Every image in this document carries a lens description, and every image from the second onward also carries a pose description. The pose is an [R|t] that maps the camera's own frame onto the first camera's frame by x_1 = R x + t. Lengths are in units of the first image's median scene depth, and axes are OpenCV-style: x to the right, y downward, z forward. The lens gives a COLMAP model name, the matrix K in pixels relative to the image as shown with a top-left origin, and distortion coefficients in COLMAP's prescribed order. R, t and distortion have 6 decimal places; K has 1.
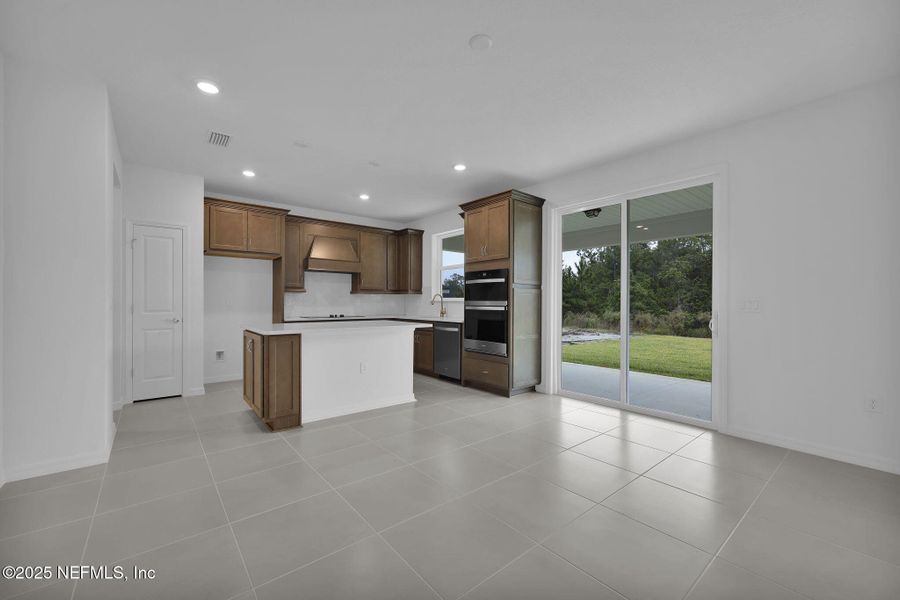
lens RADIAL K [[366.8, 0, 454.2], [0, 366.8, 300.9], [0, 0, 1]] dist [0.000291, -0.002102]
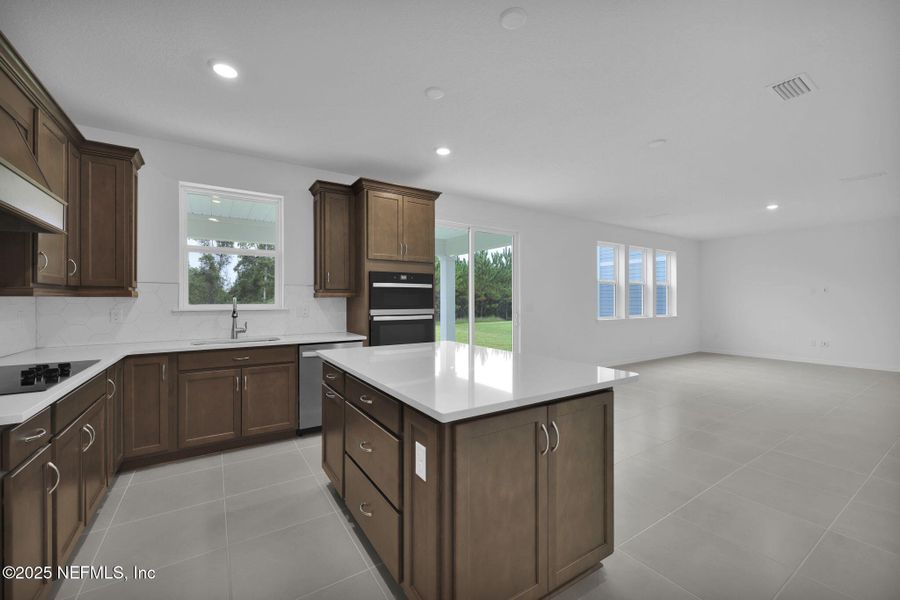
lens RADIAL K [[366.8, 0, 442.5], [0, 366.8, 298.5], [0, 0, 1]] dist [0.000291, -0.002102]
pose [[0.121239, -0.000795, 0.992623, -0.729827], [0.001333, 0.999999, 0.000638, -0.024442], [-0.992622, 0.001246, 0.121240, 0.803838]]
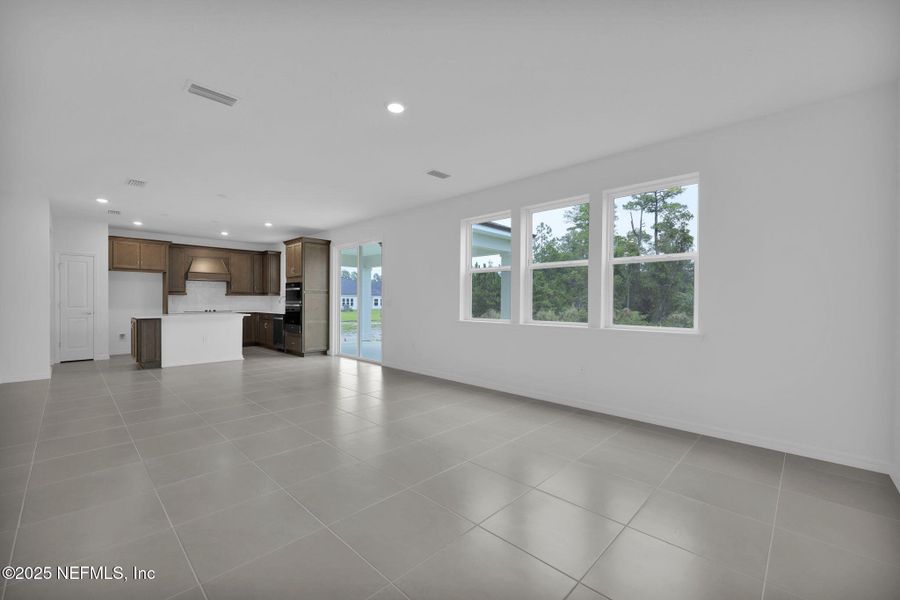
lens RADIAL K [[366.8, 0, 451.5], [0, 366.8, 300.6], [0, 0, 1]] dist [0.000291, -0.002102]
pose [[0.992892, -0.000479, 0.119022, 0.599972], [0.000132, 0.999996, 0.002925, -0.005825], [-0.119023, -0.002889, 0.992887, -0.747704]]
